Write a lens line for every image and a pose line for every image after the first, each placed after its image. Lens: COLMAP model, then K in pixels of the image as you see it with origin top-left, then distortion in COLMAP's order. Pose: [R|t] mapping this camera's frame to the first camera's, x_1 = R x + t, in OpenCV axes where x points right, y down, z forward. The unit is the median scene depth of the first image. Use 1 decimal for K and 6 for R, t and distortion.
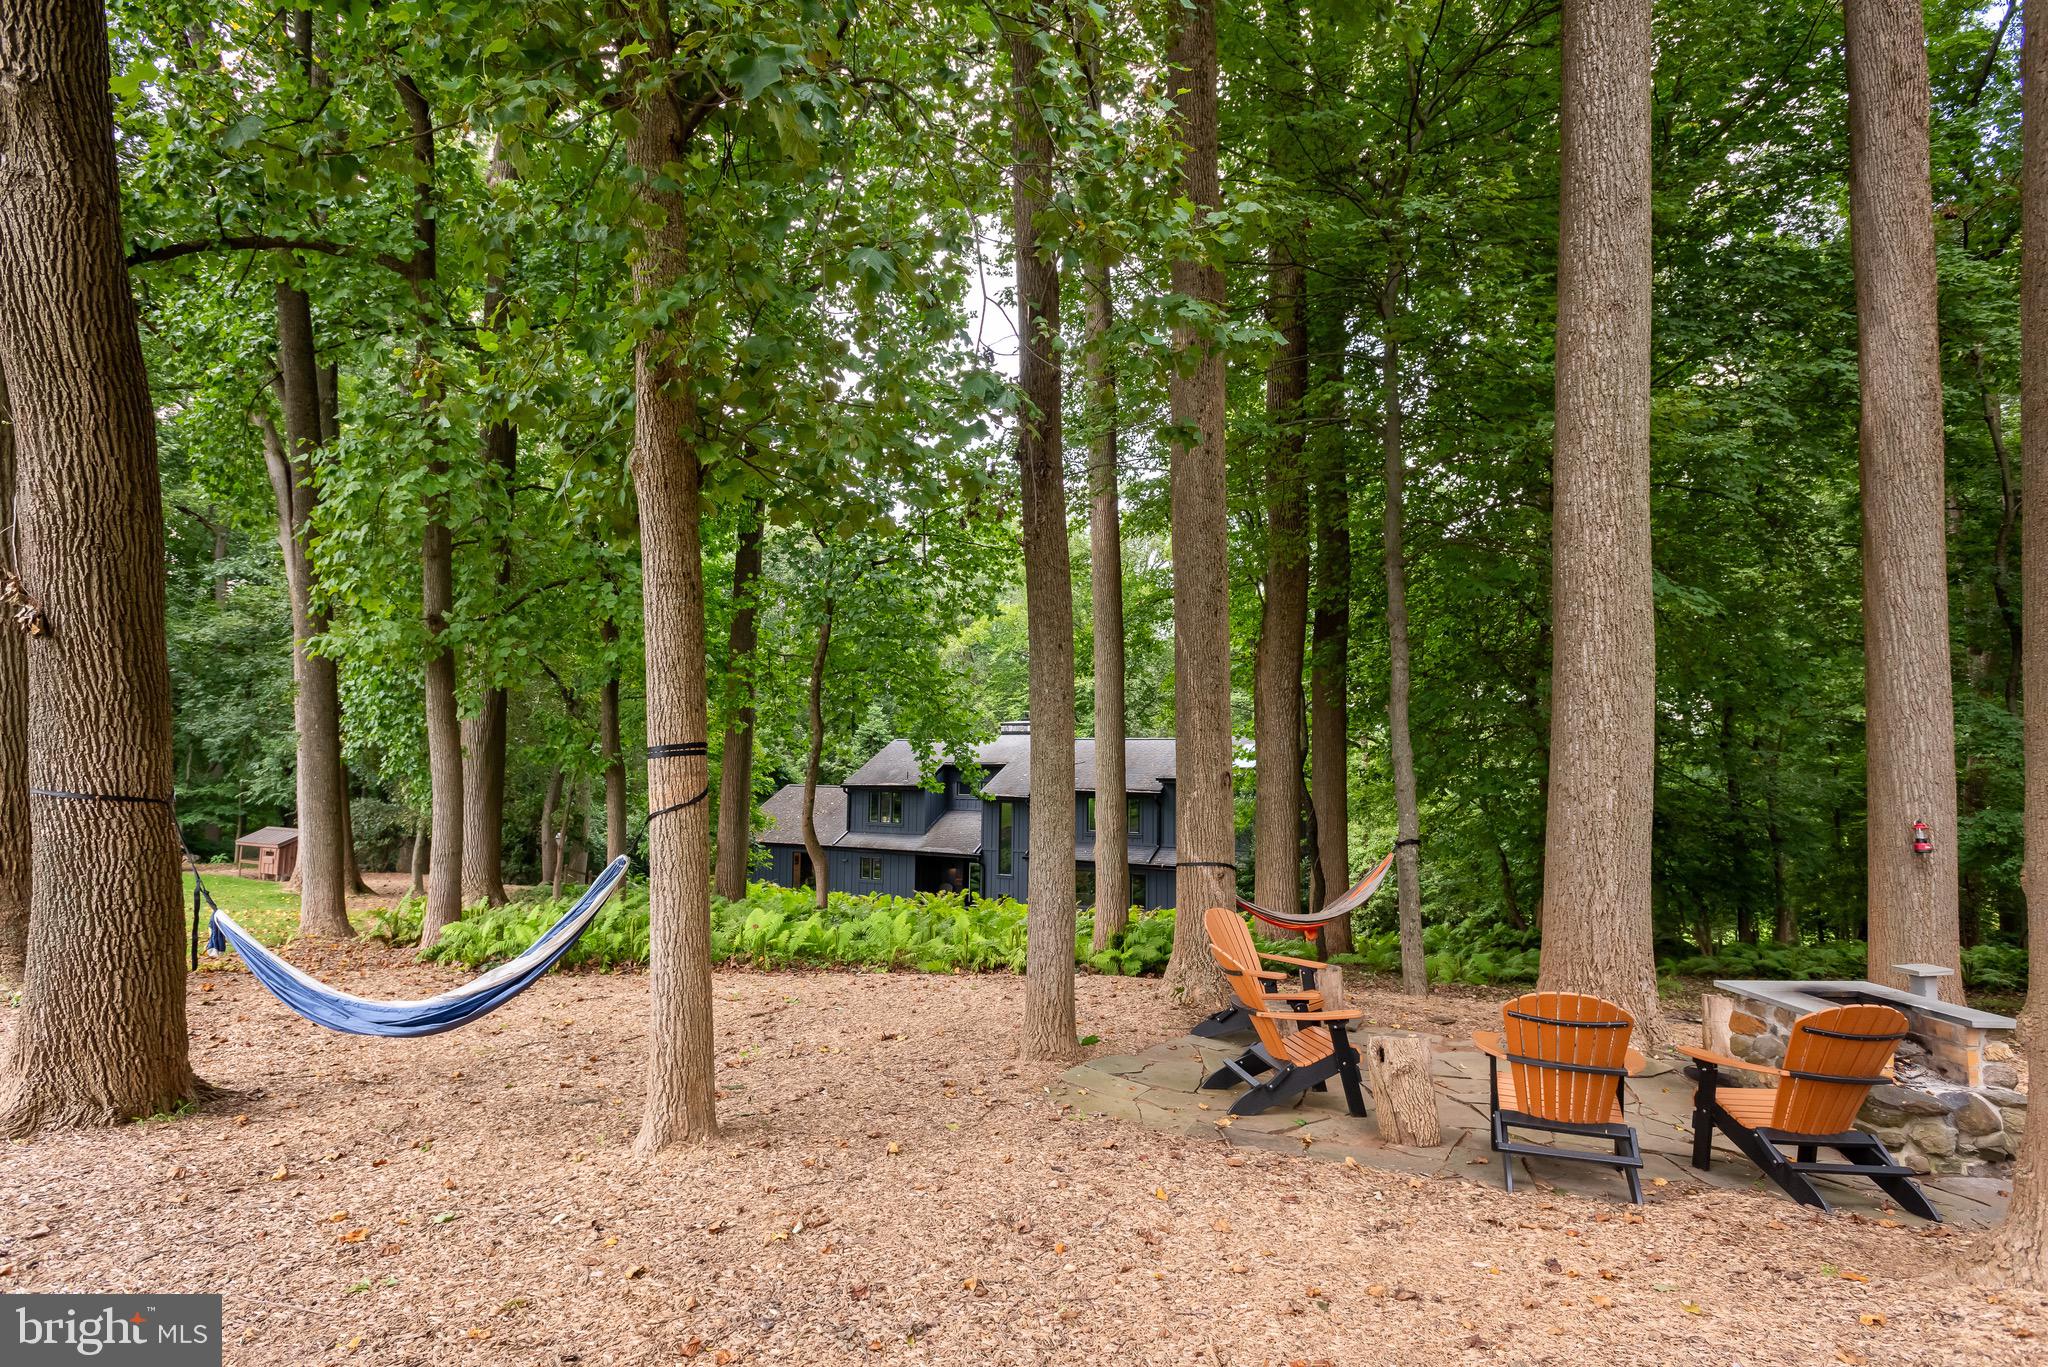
lens RADIAL K [[1085.6, 0, 1023.7], [0, 1085.6, 683.8], [0, 0, 1]] dist [0.003811, 0.000188]
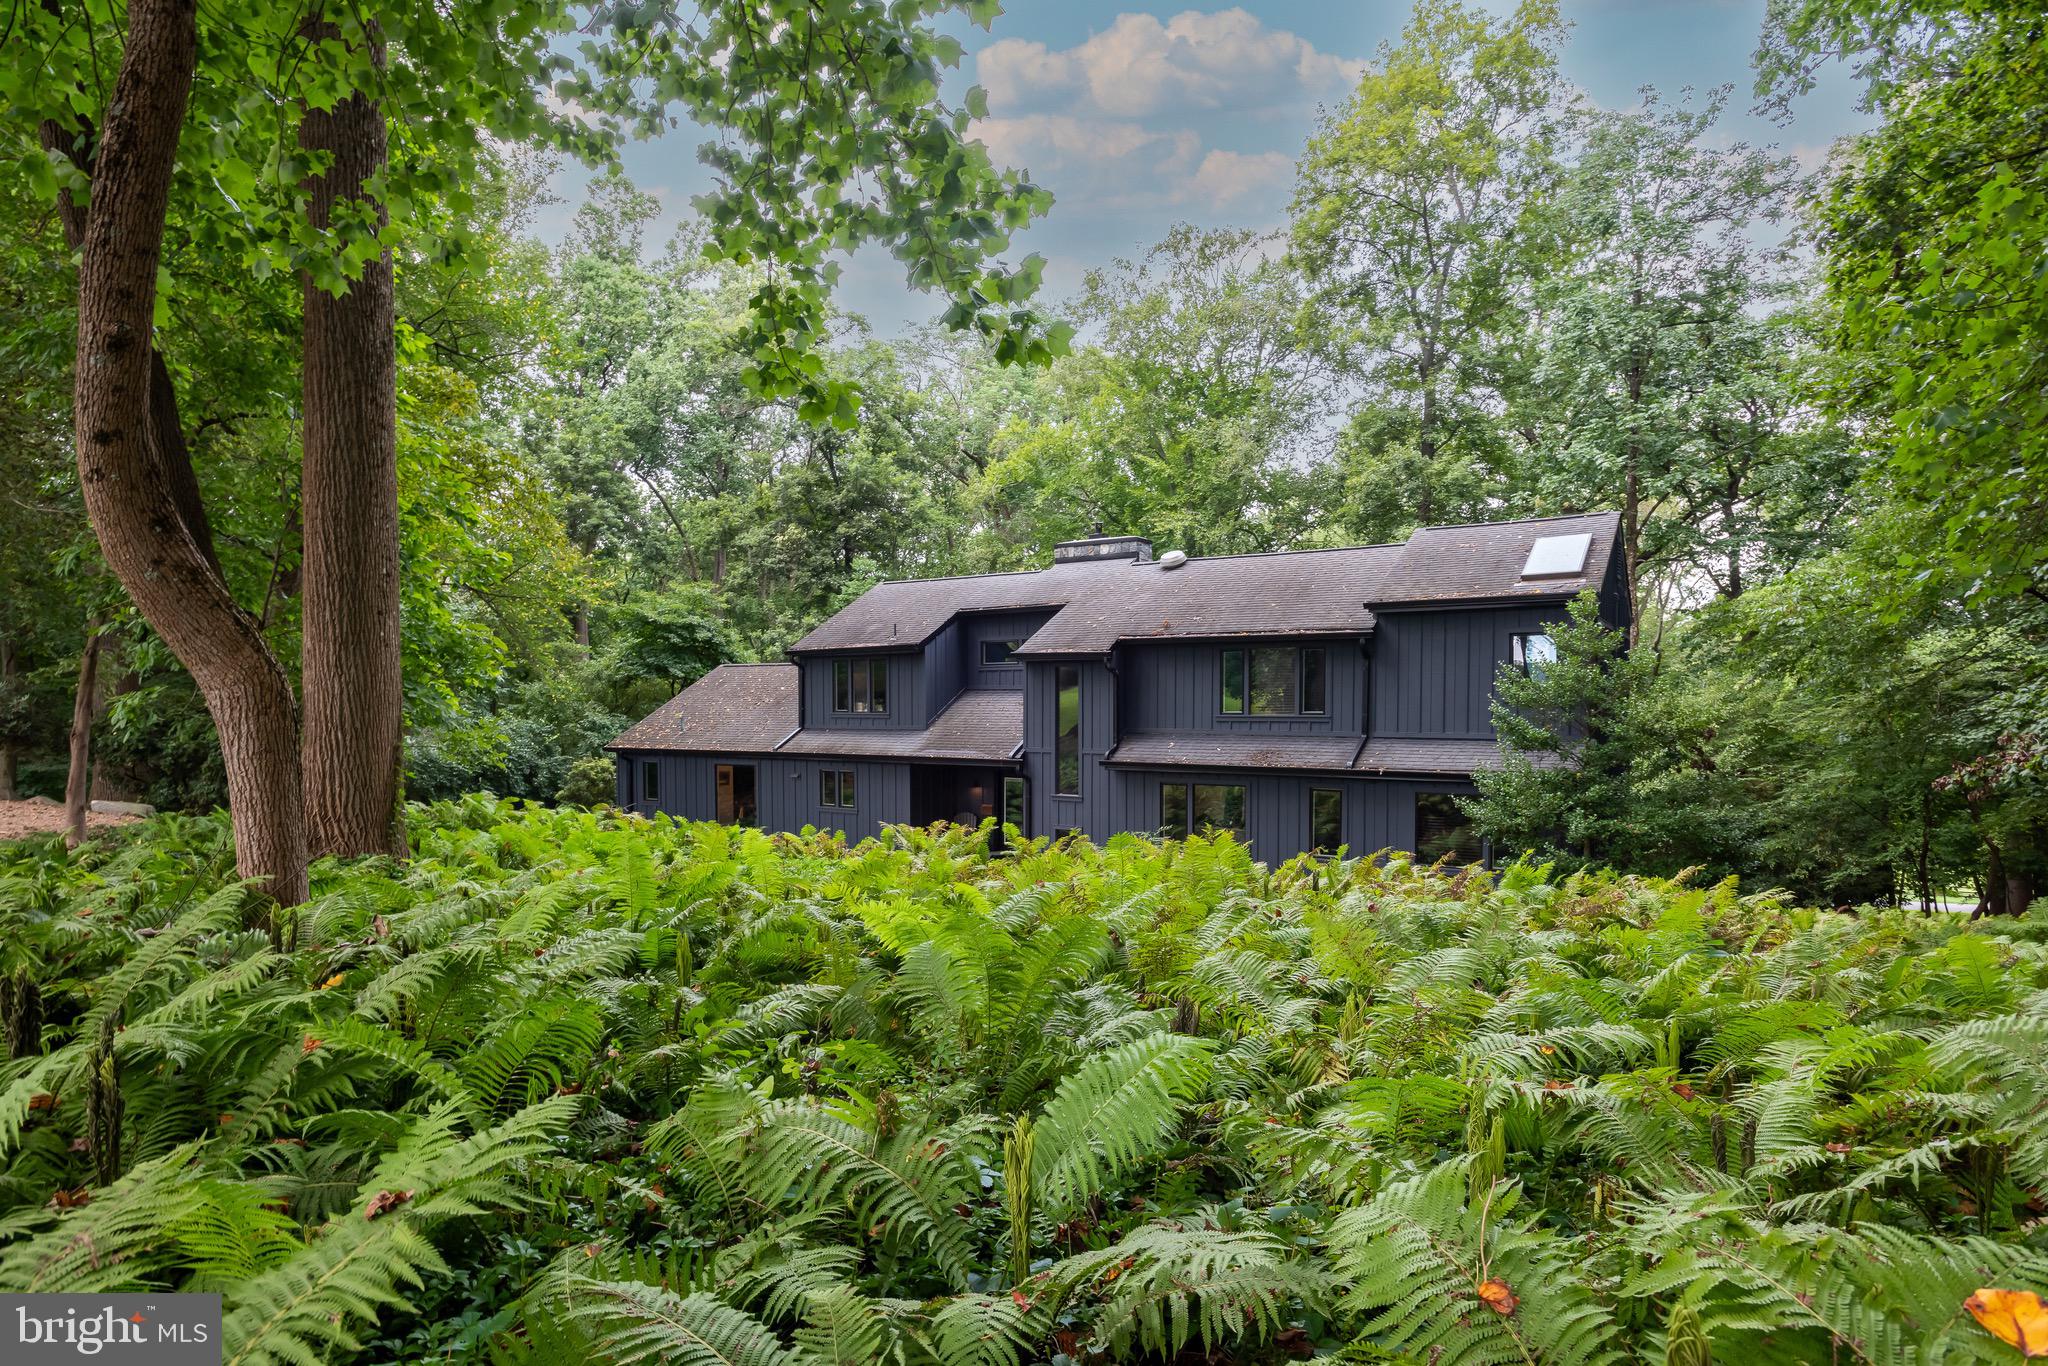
lens RADIAL K [[1180.3, 0, 1024.1], [0, 1180.3, 682.8], [0, 0, 1]] dist [0.002492, 0.000047]
pose [[0.999112, -0.012362, -0.040281, -0.013735], [0.014826, 0.997999, 0.061473, 0.076955], [0.039440, -0.062016, 0.997296, 0.381803]]
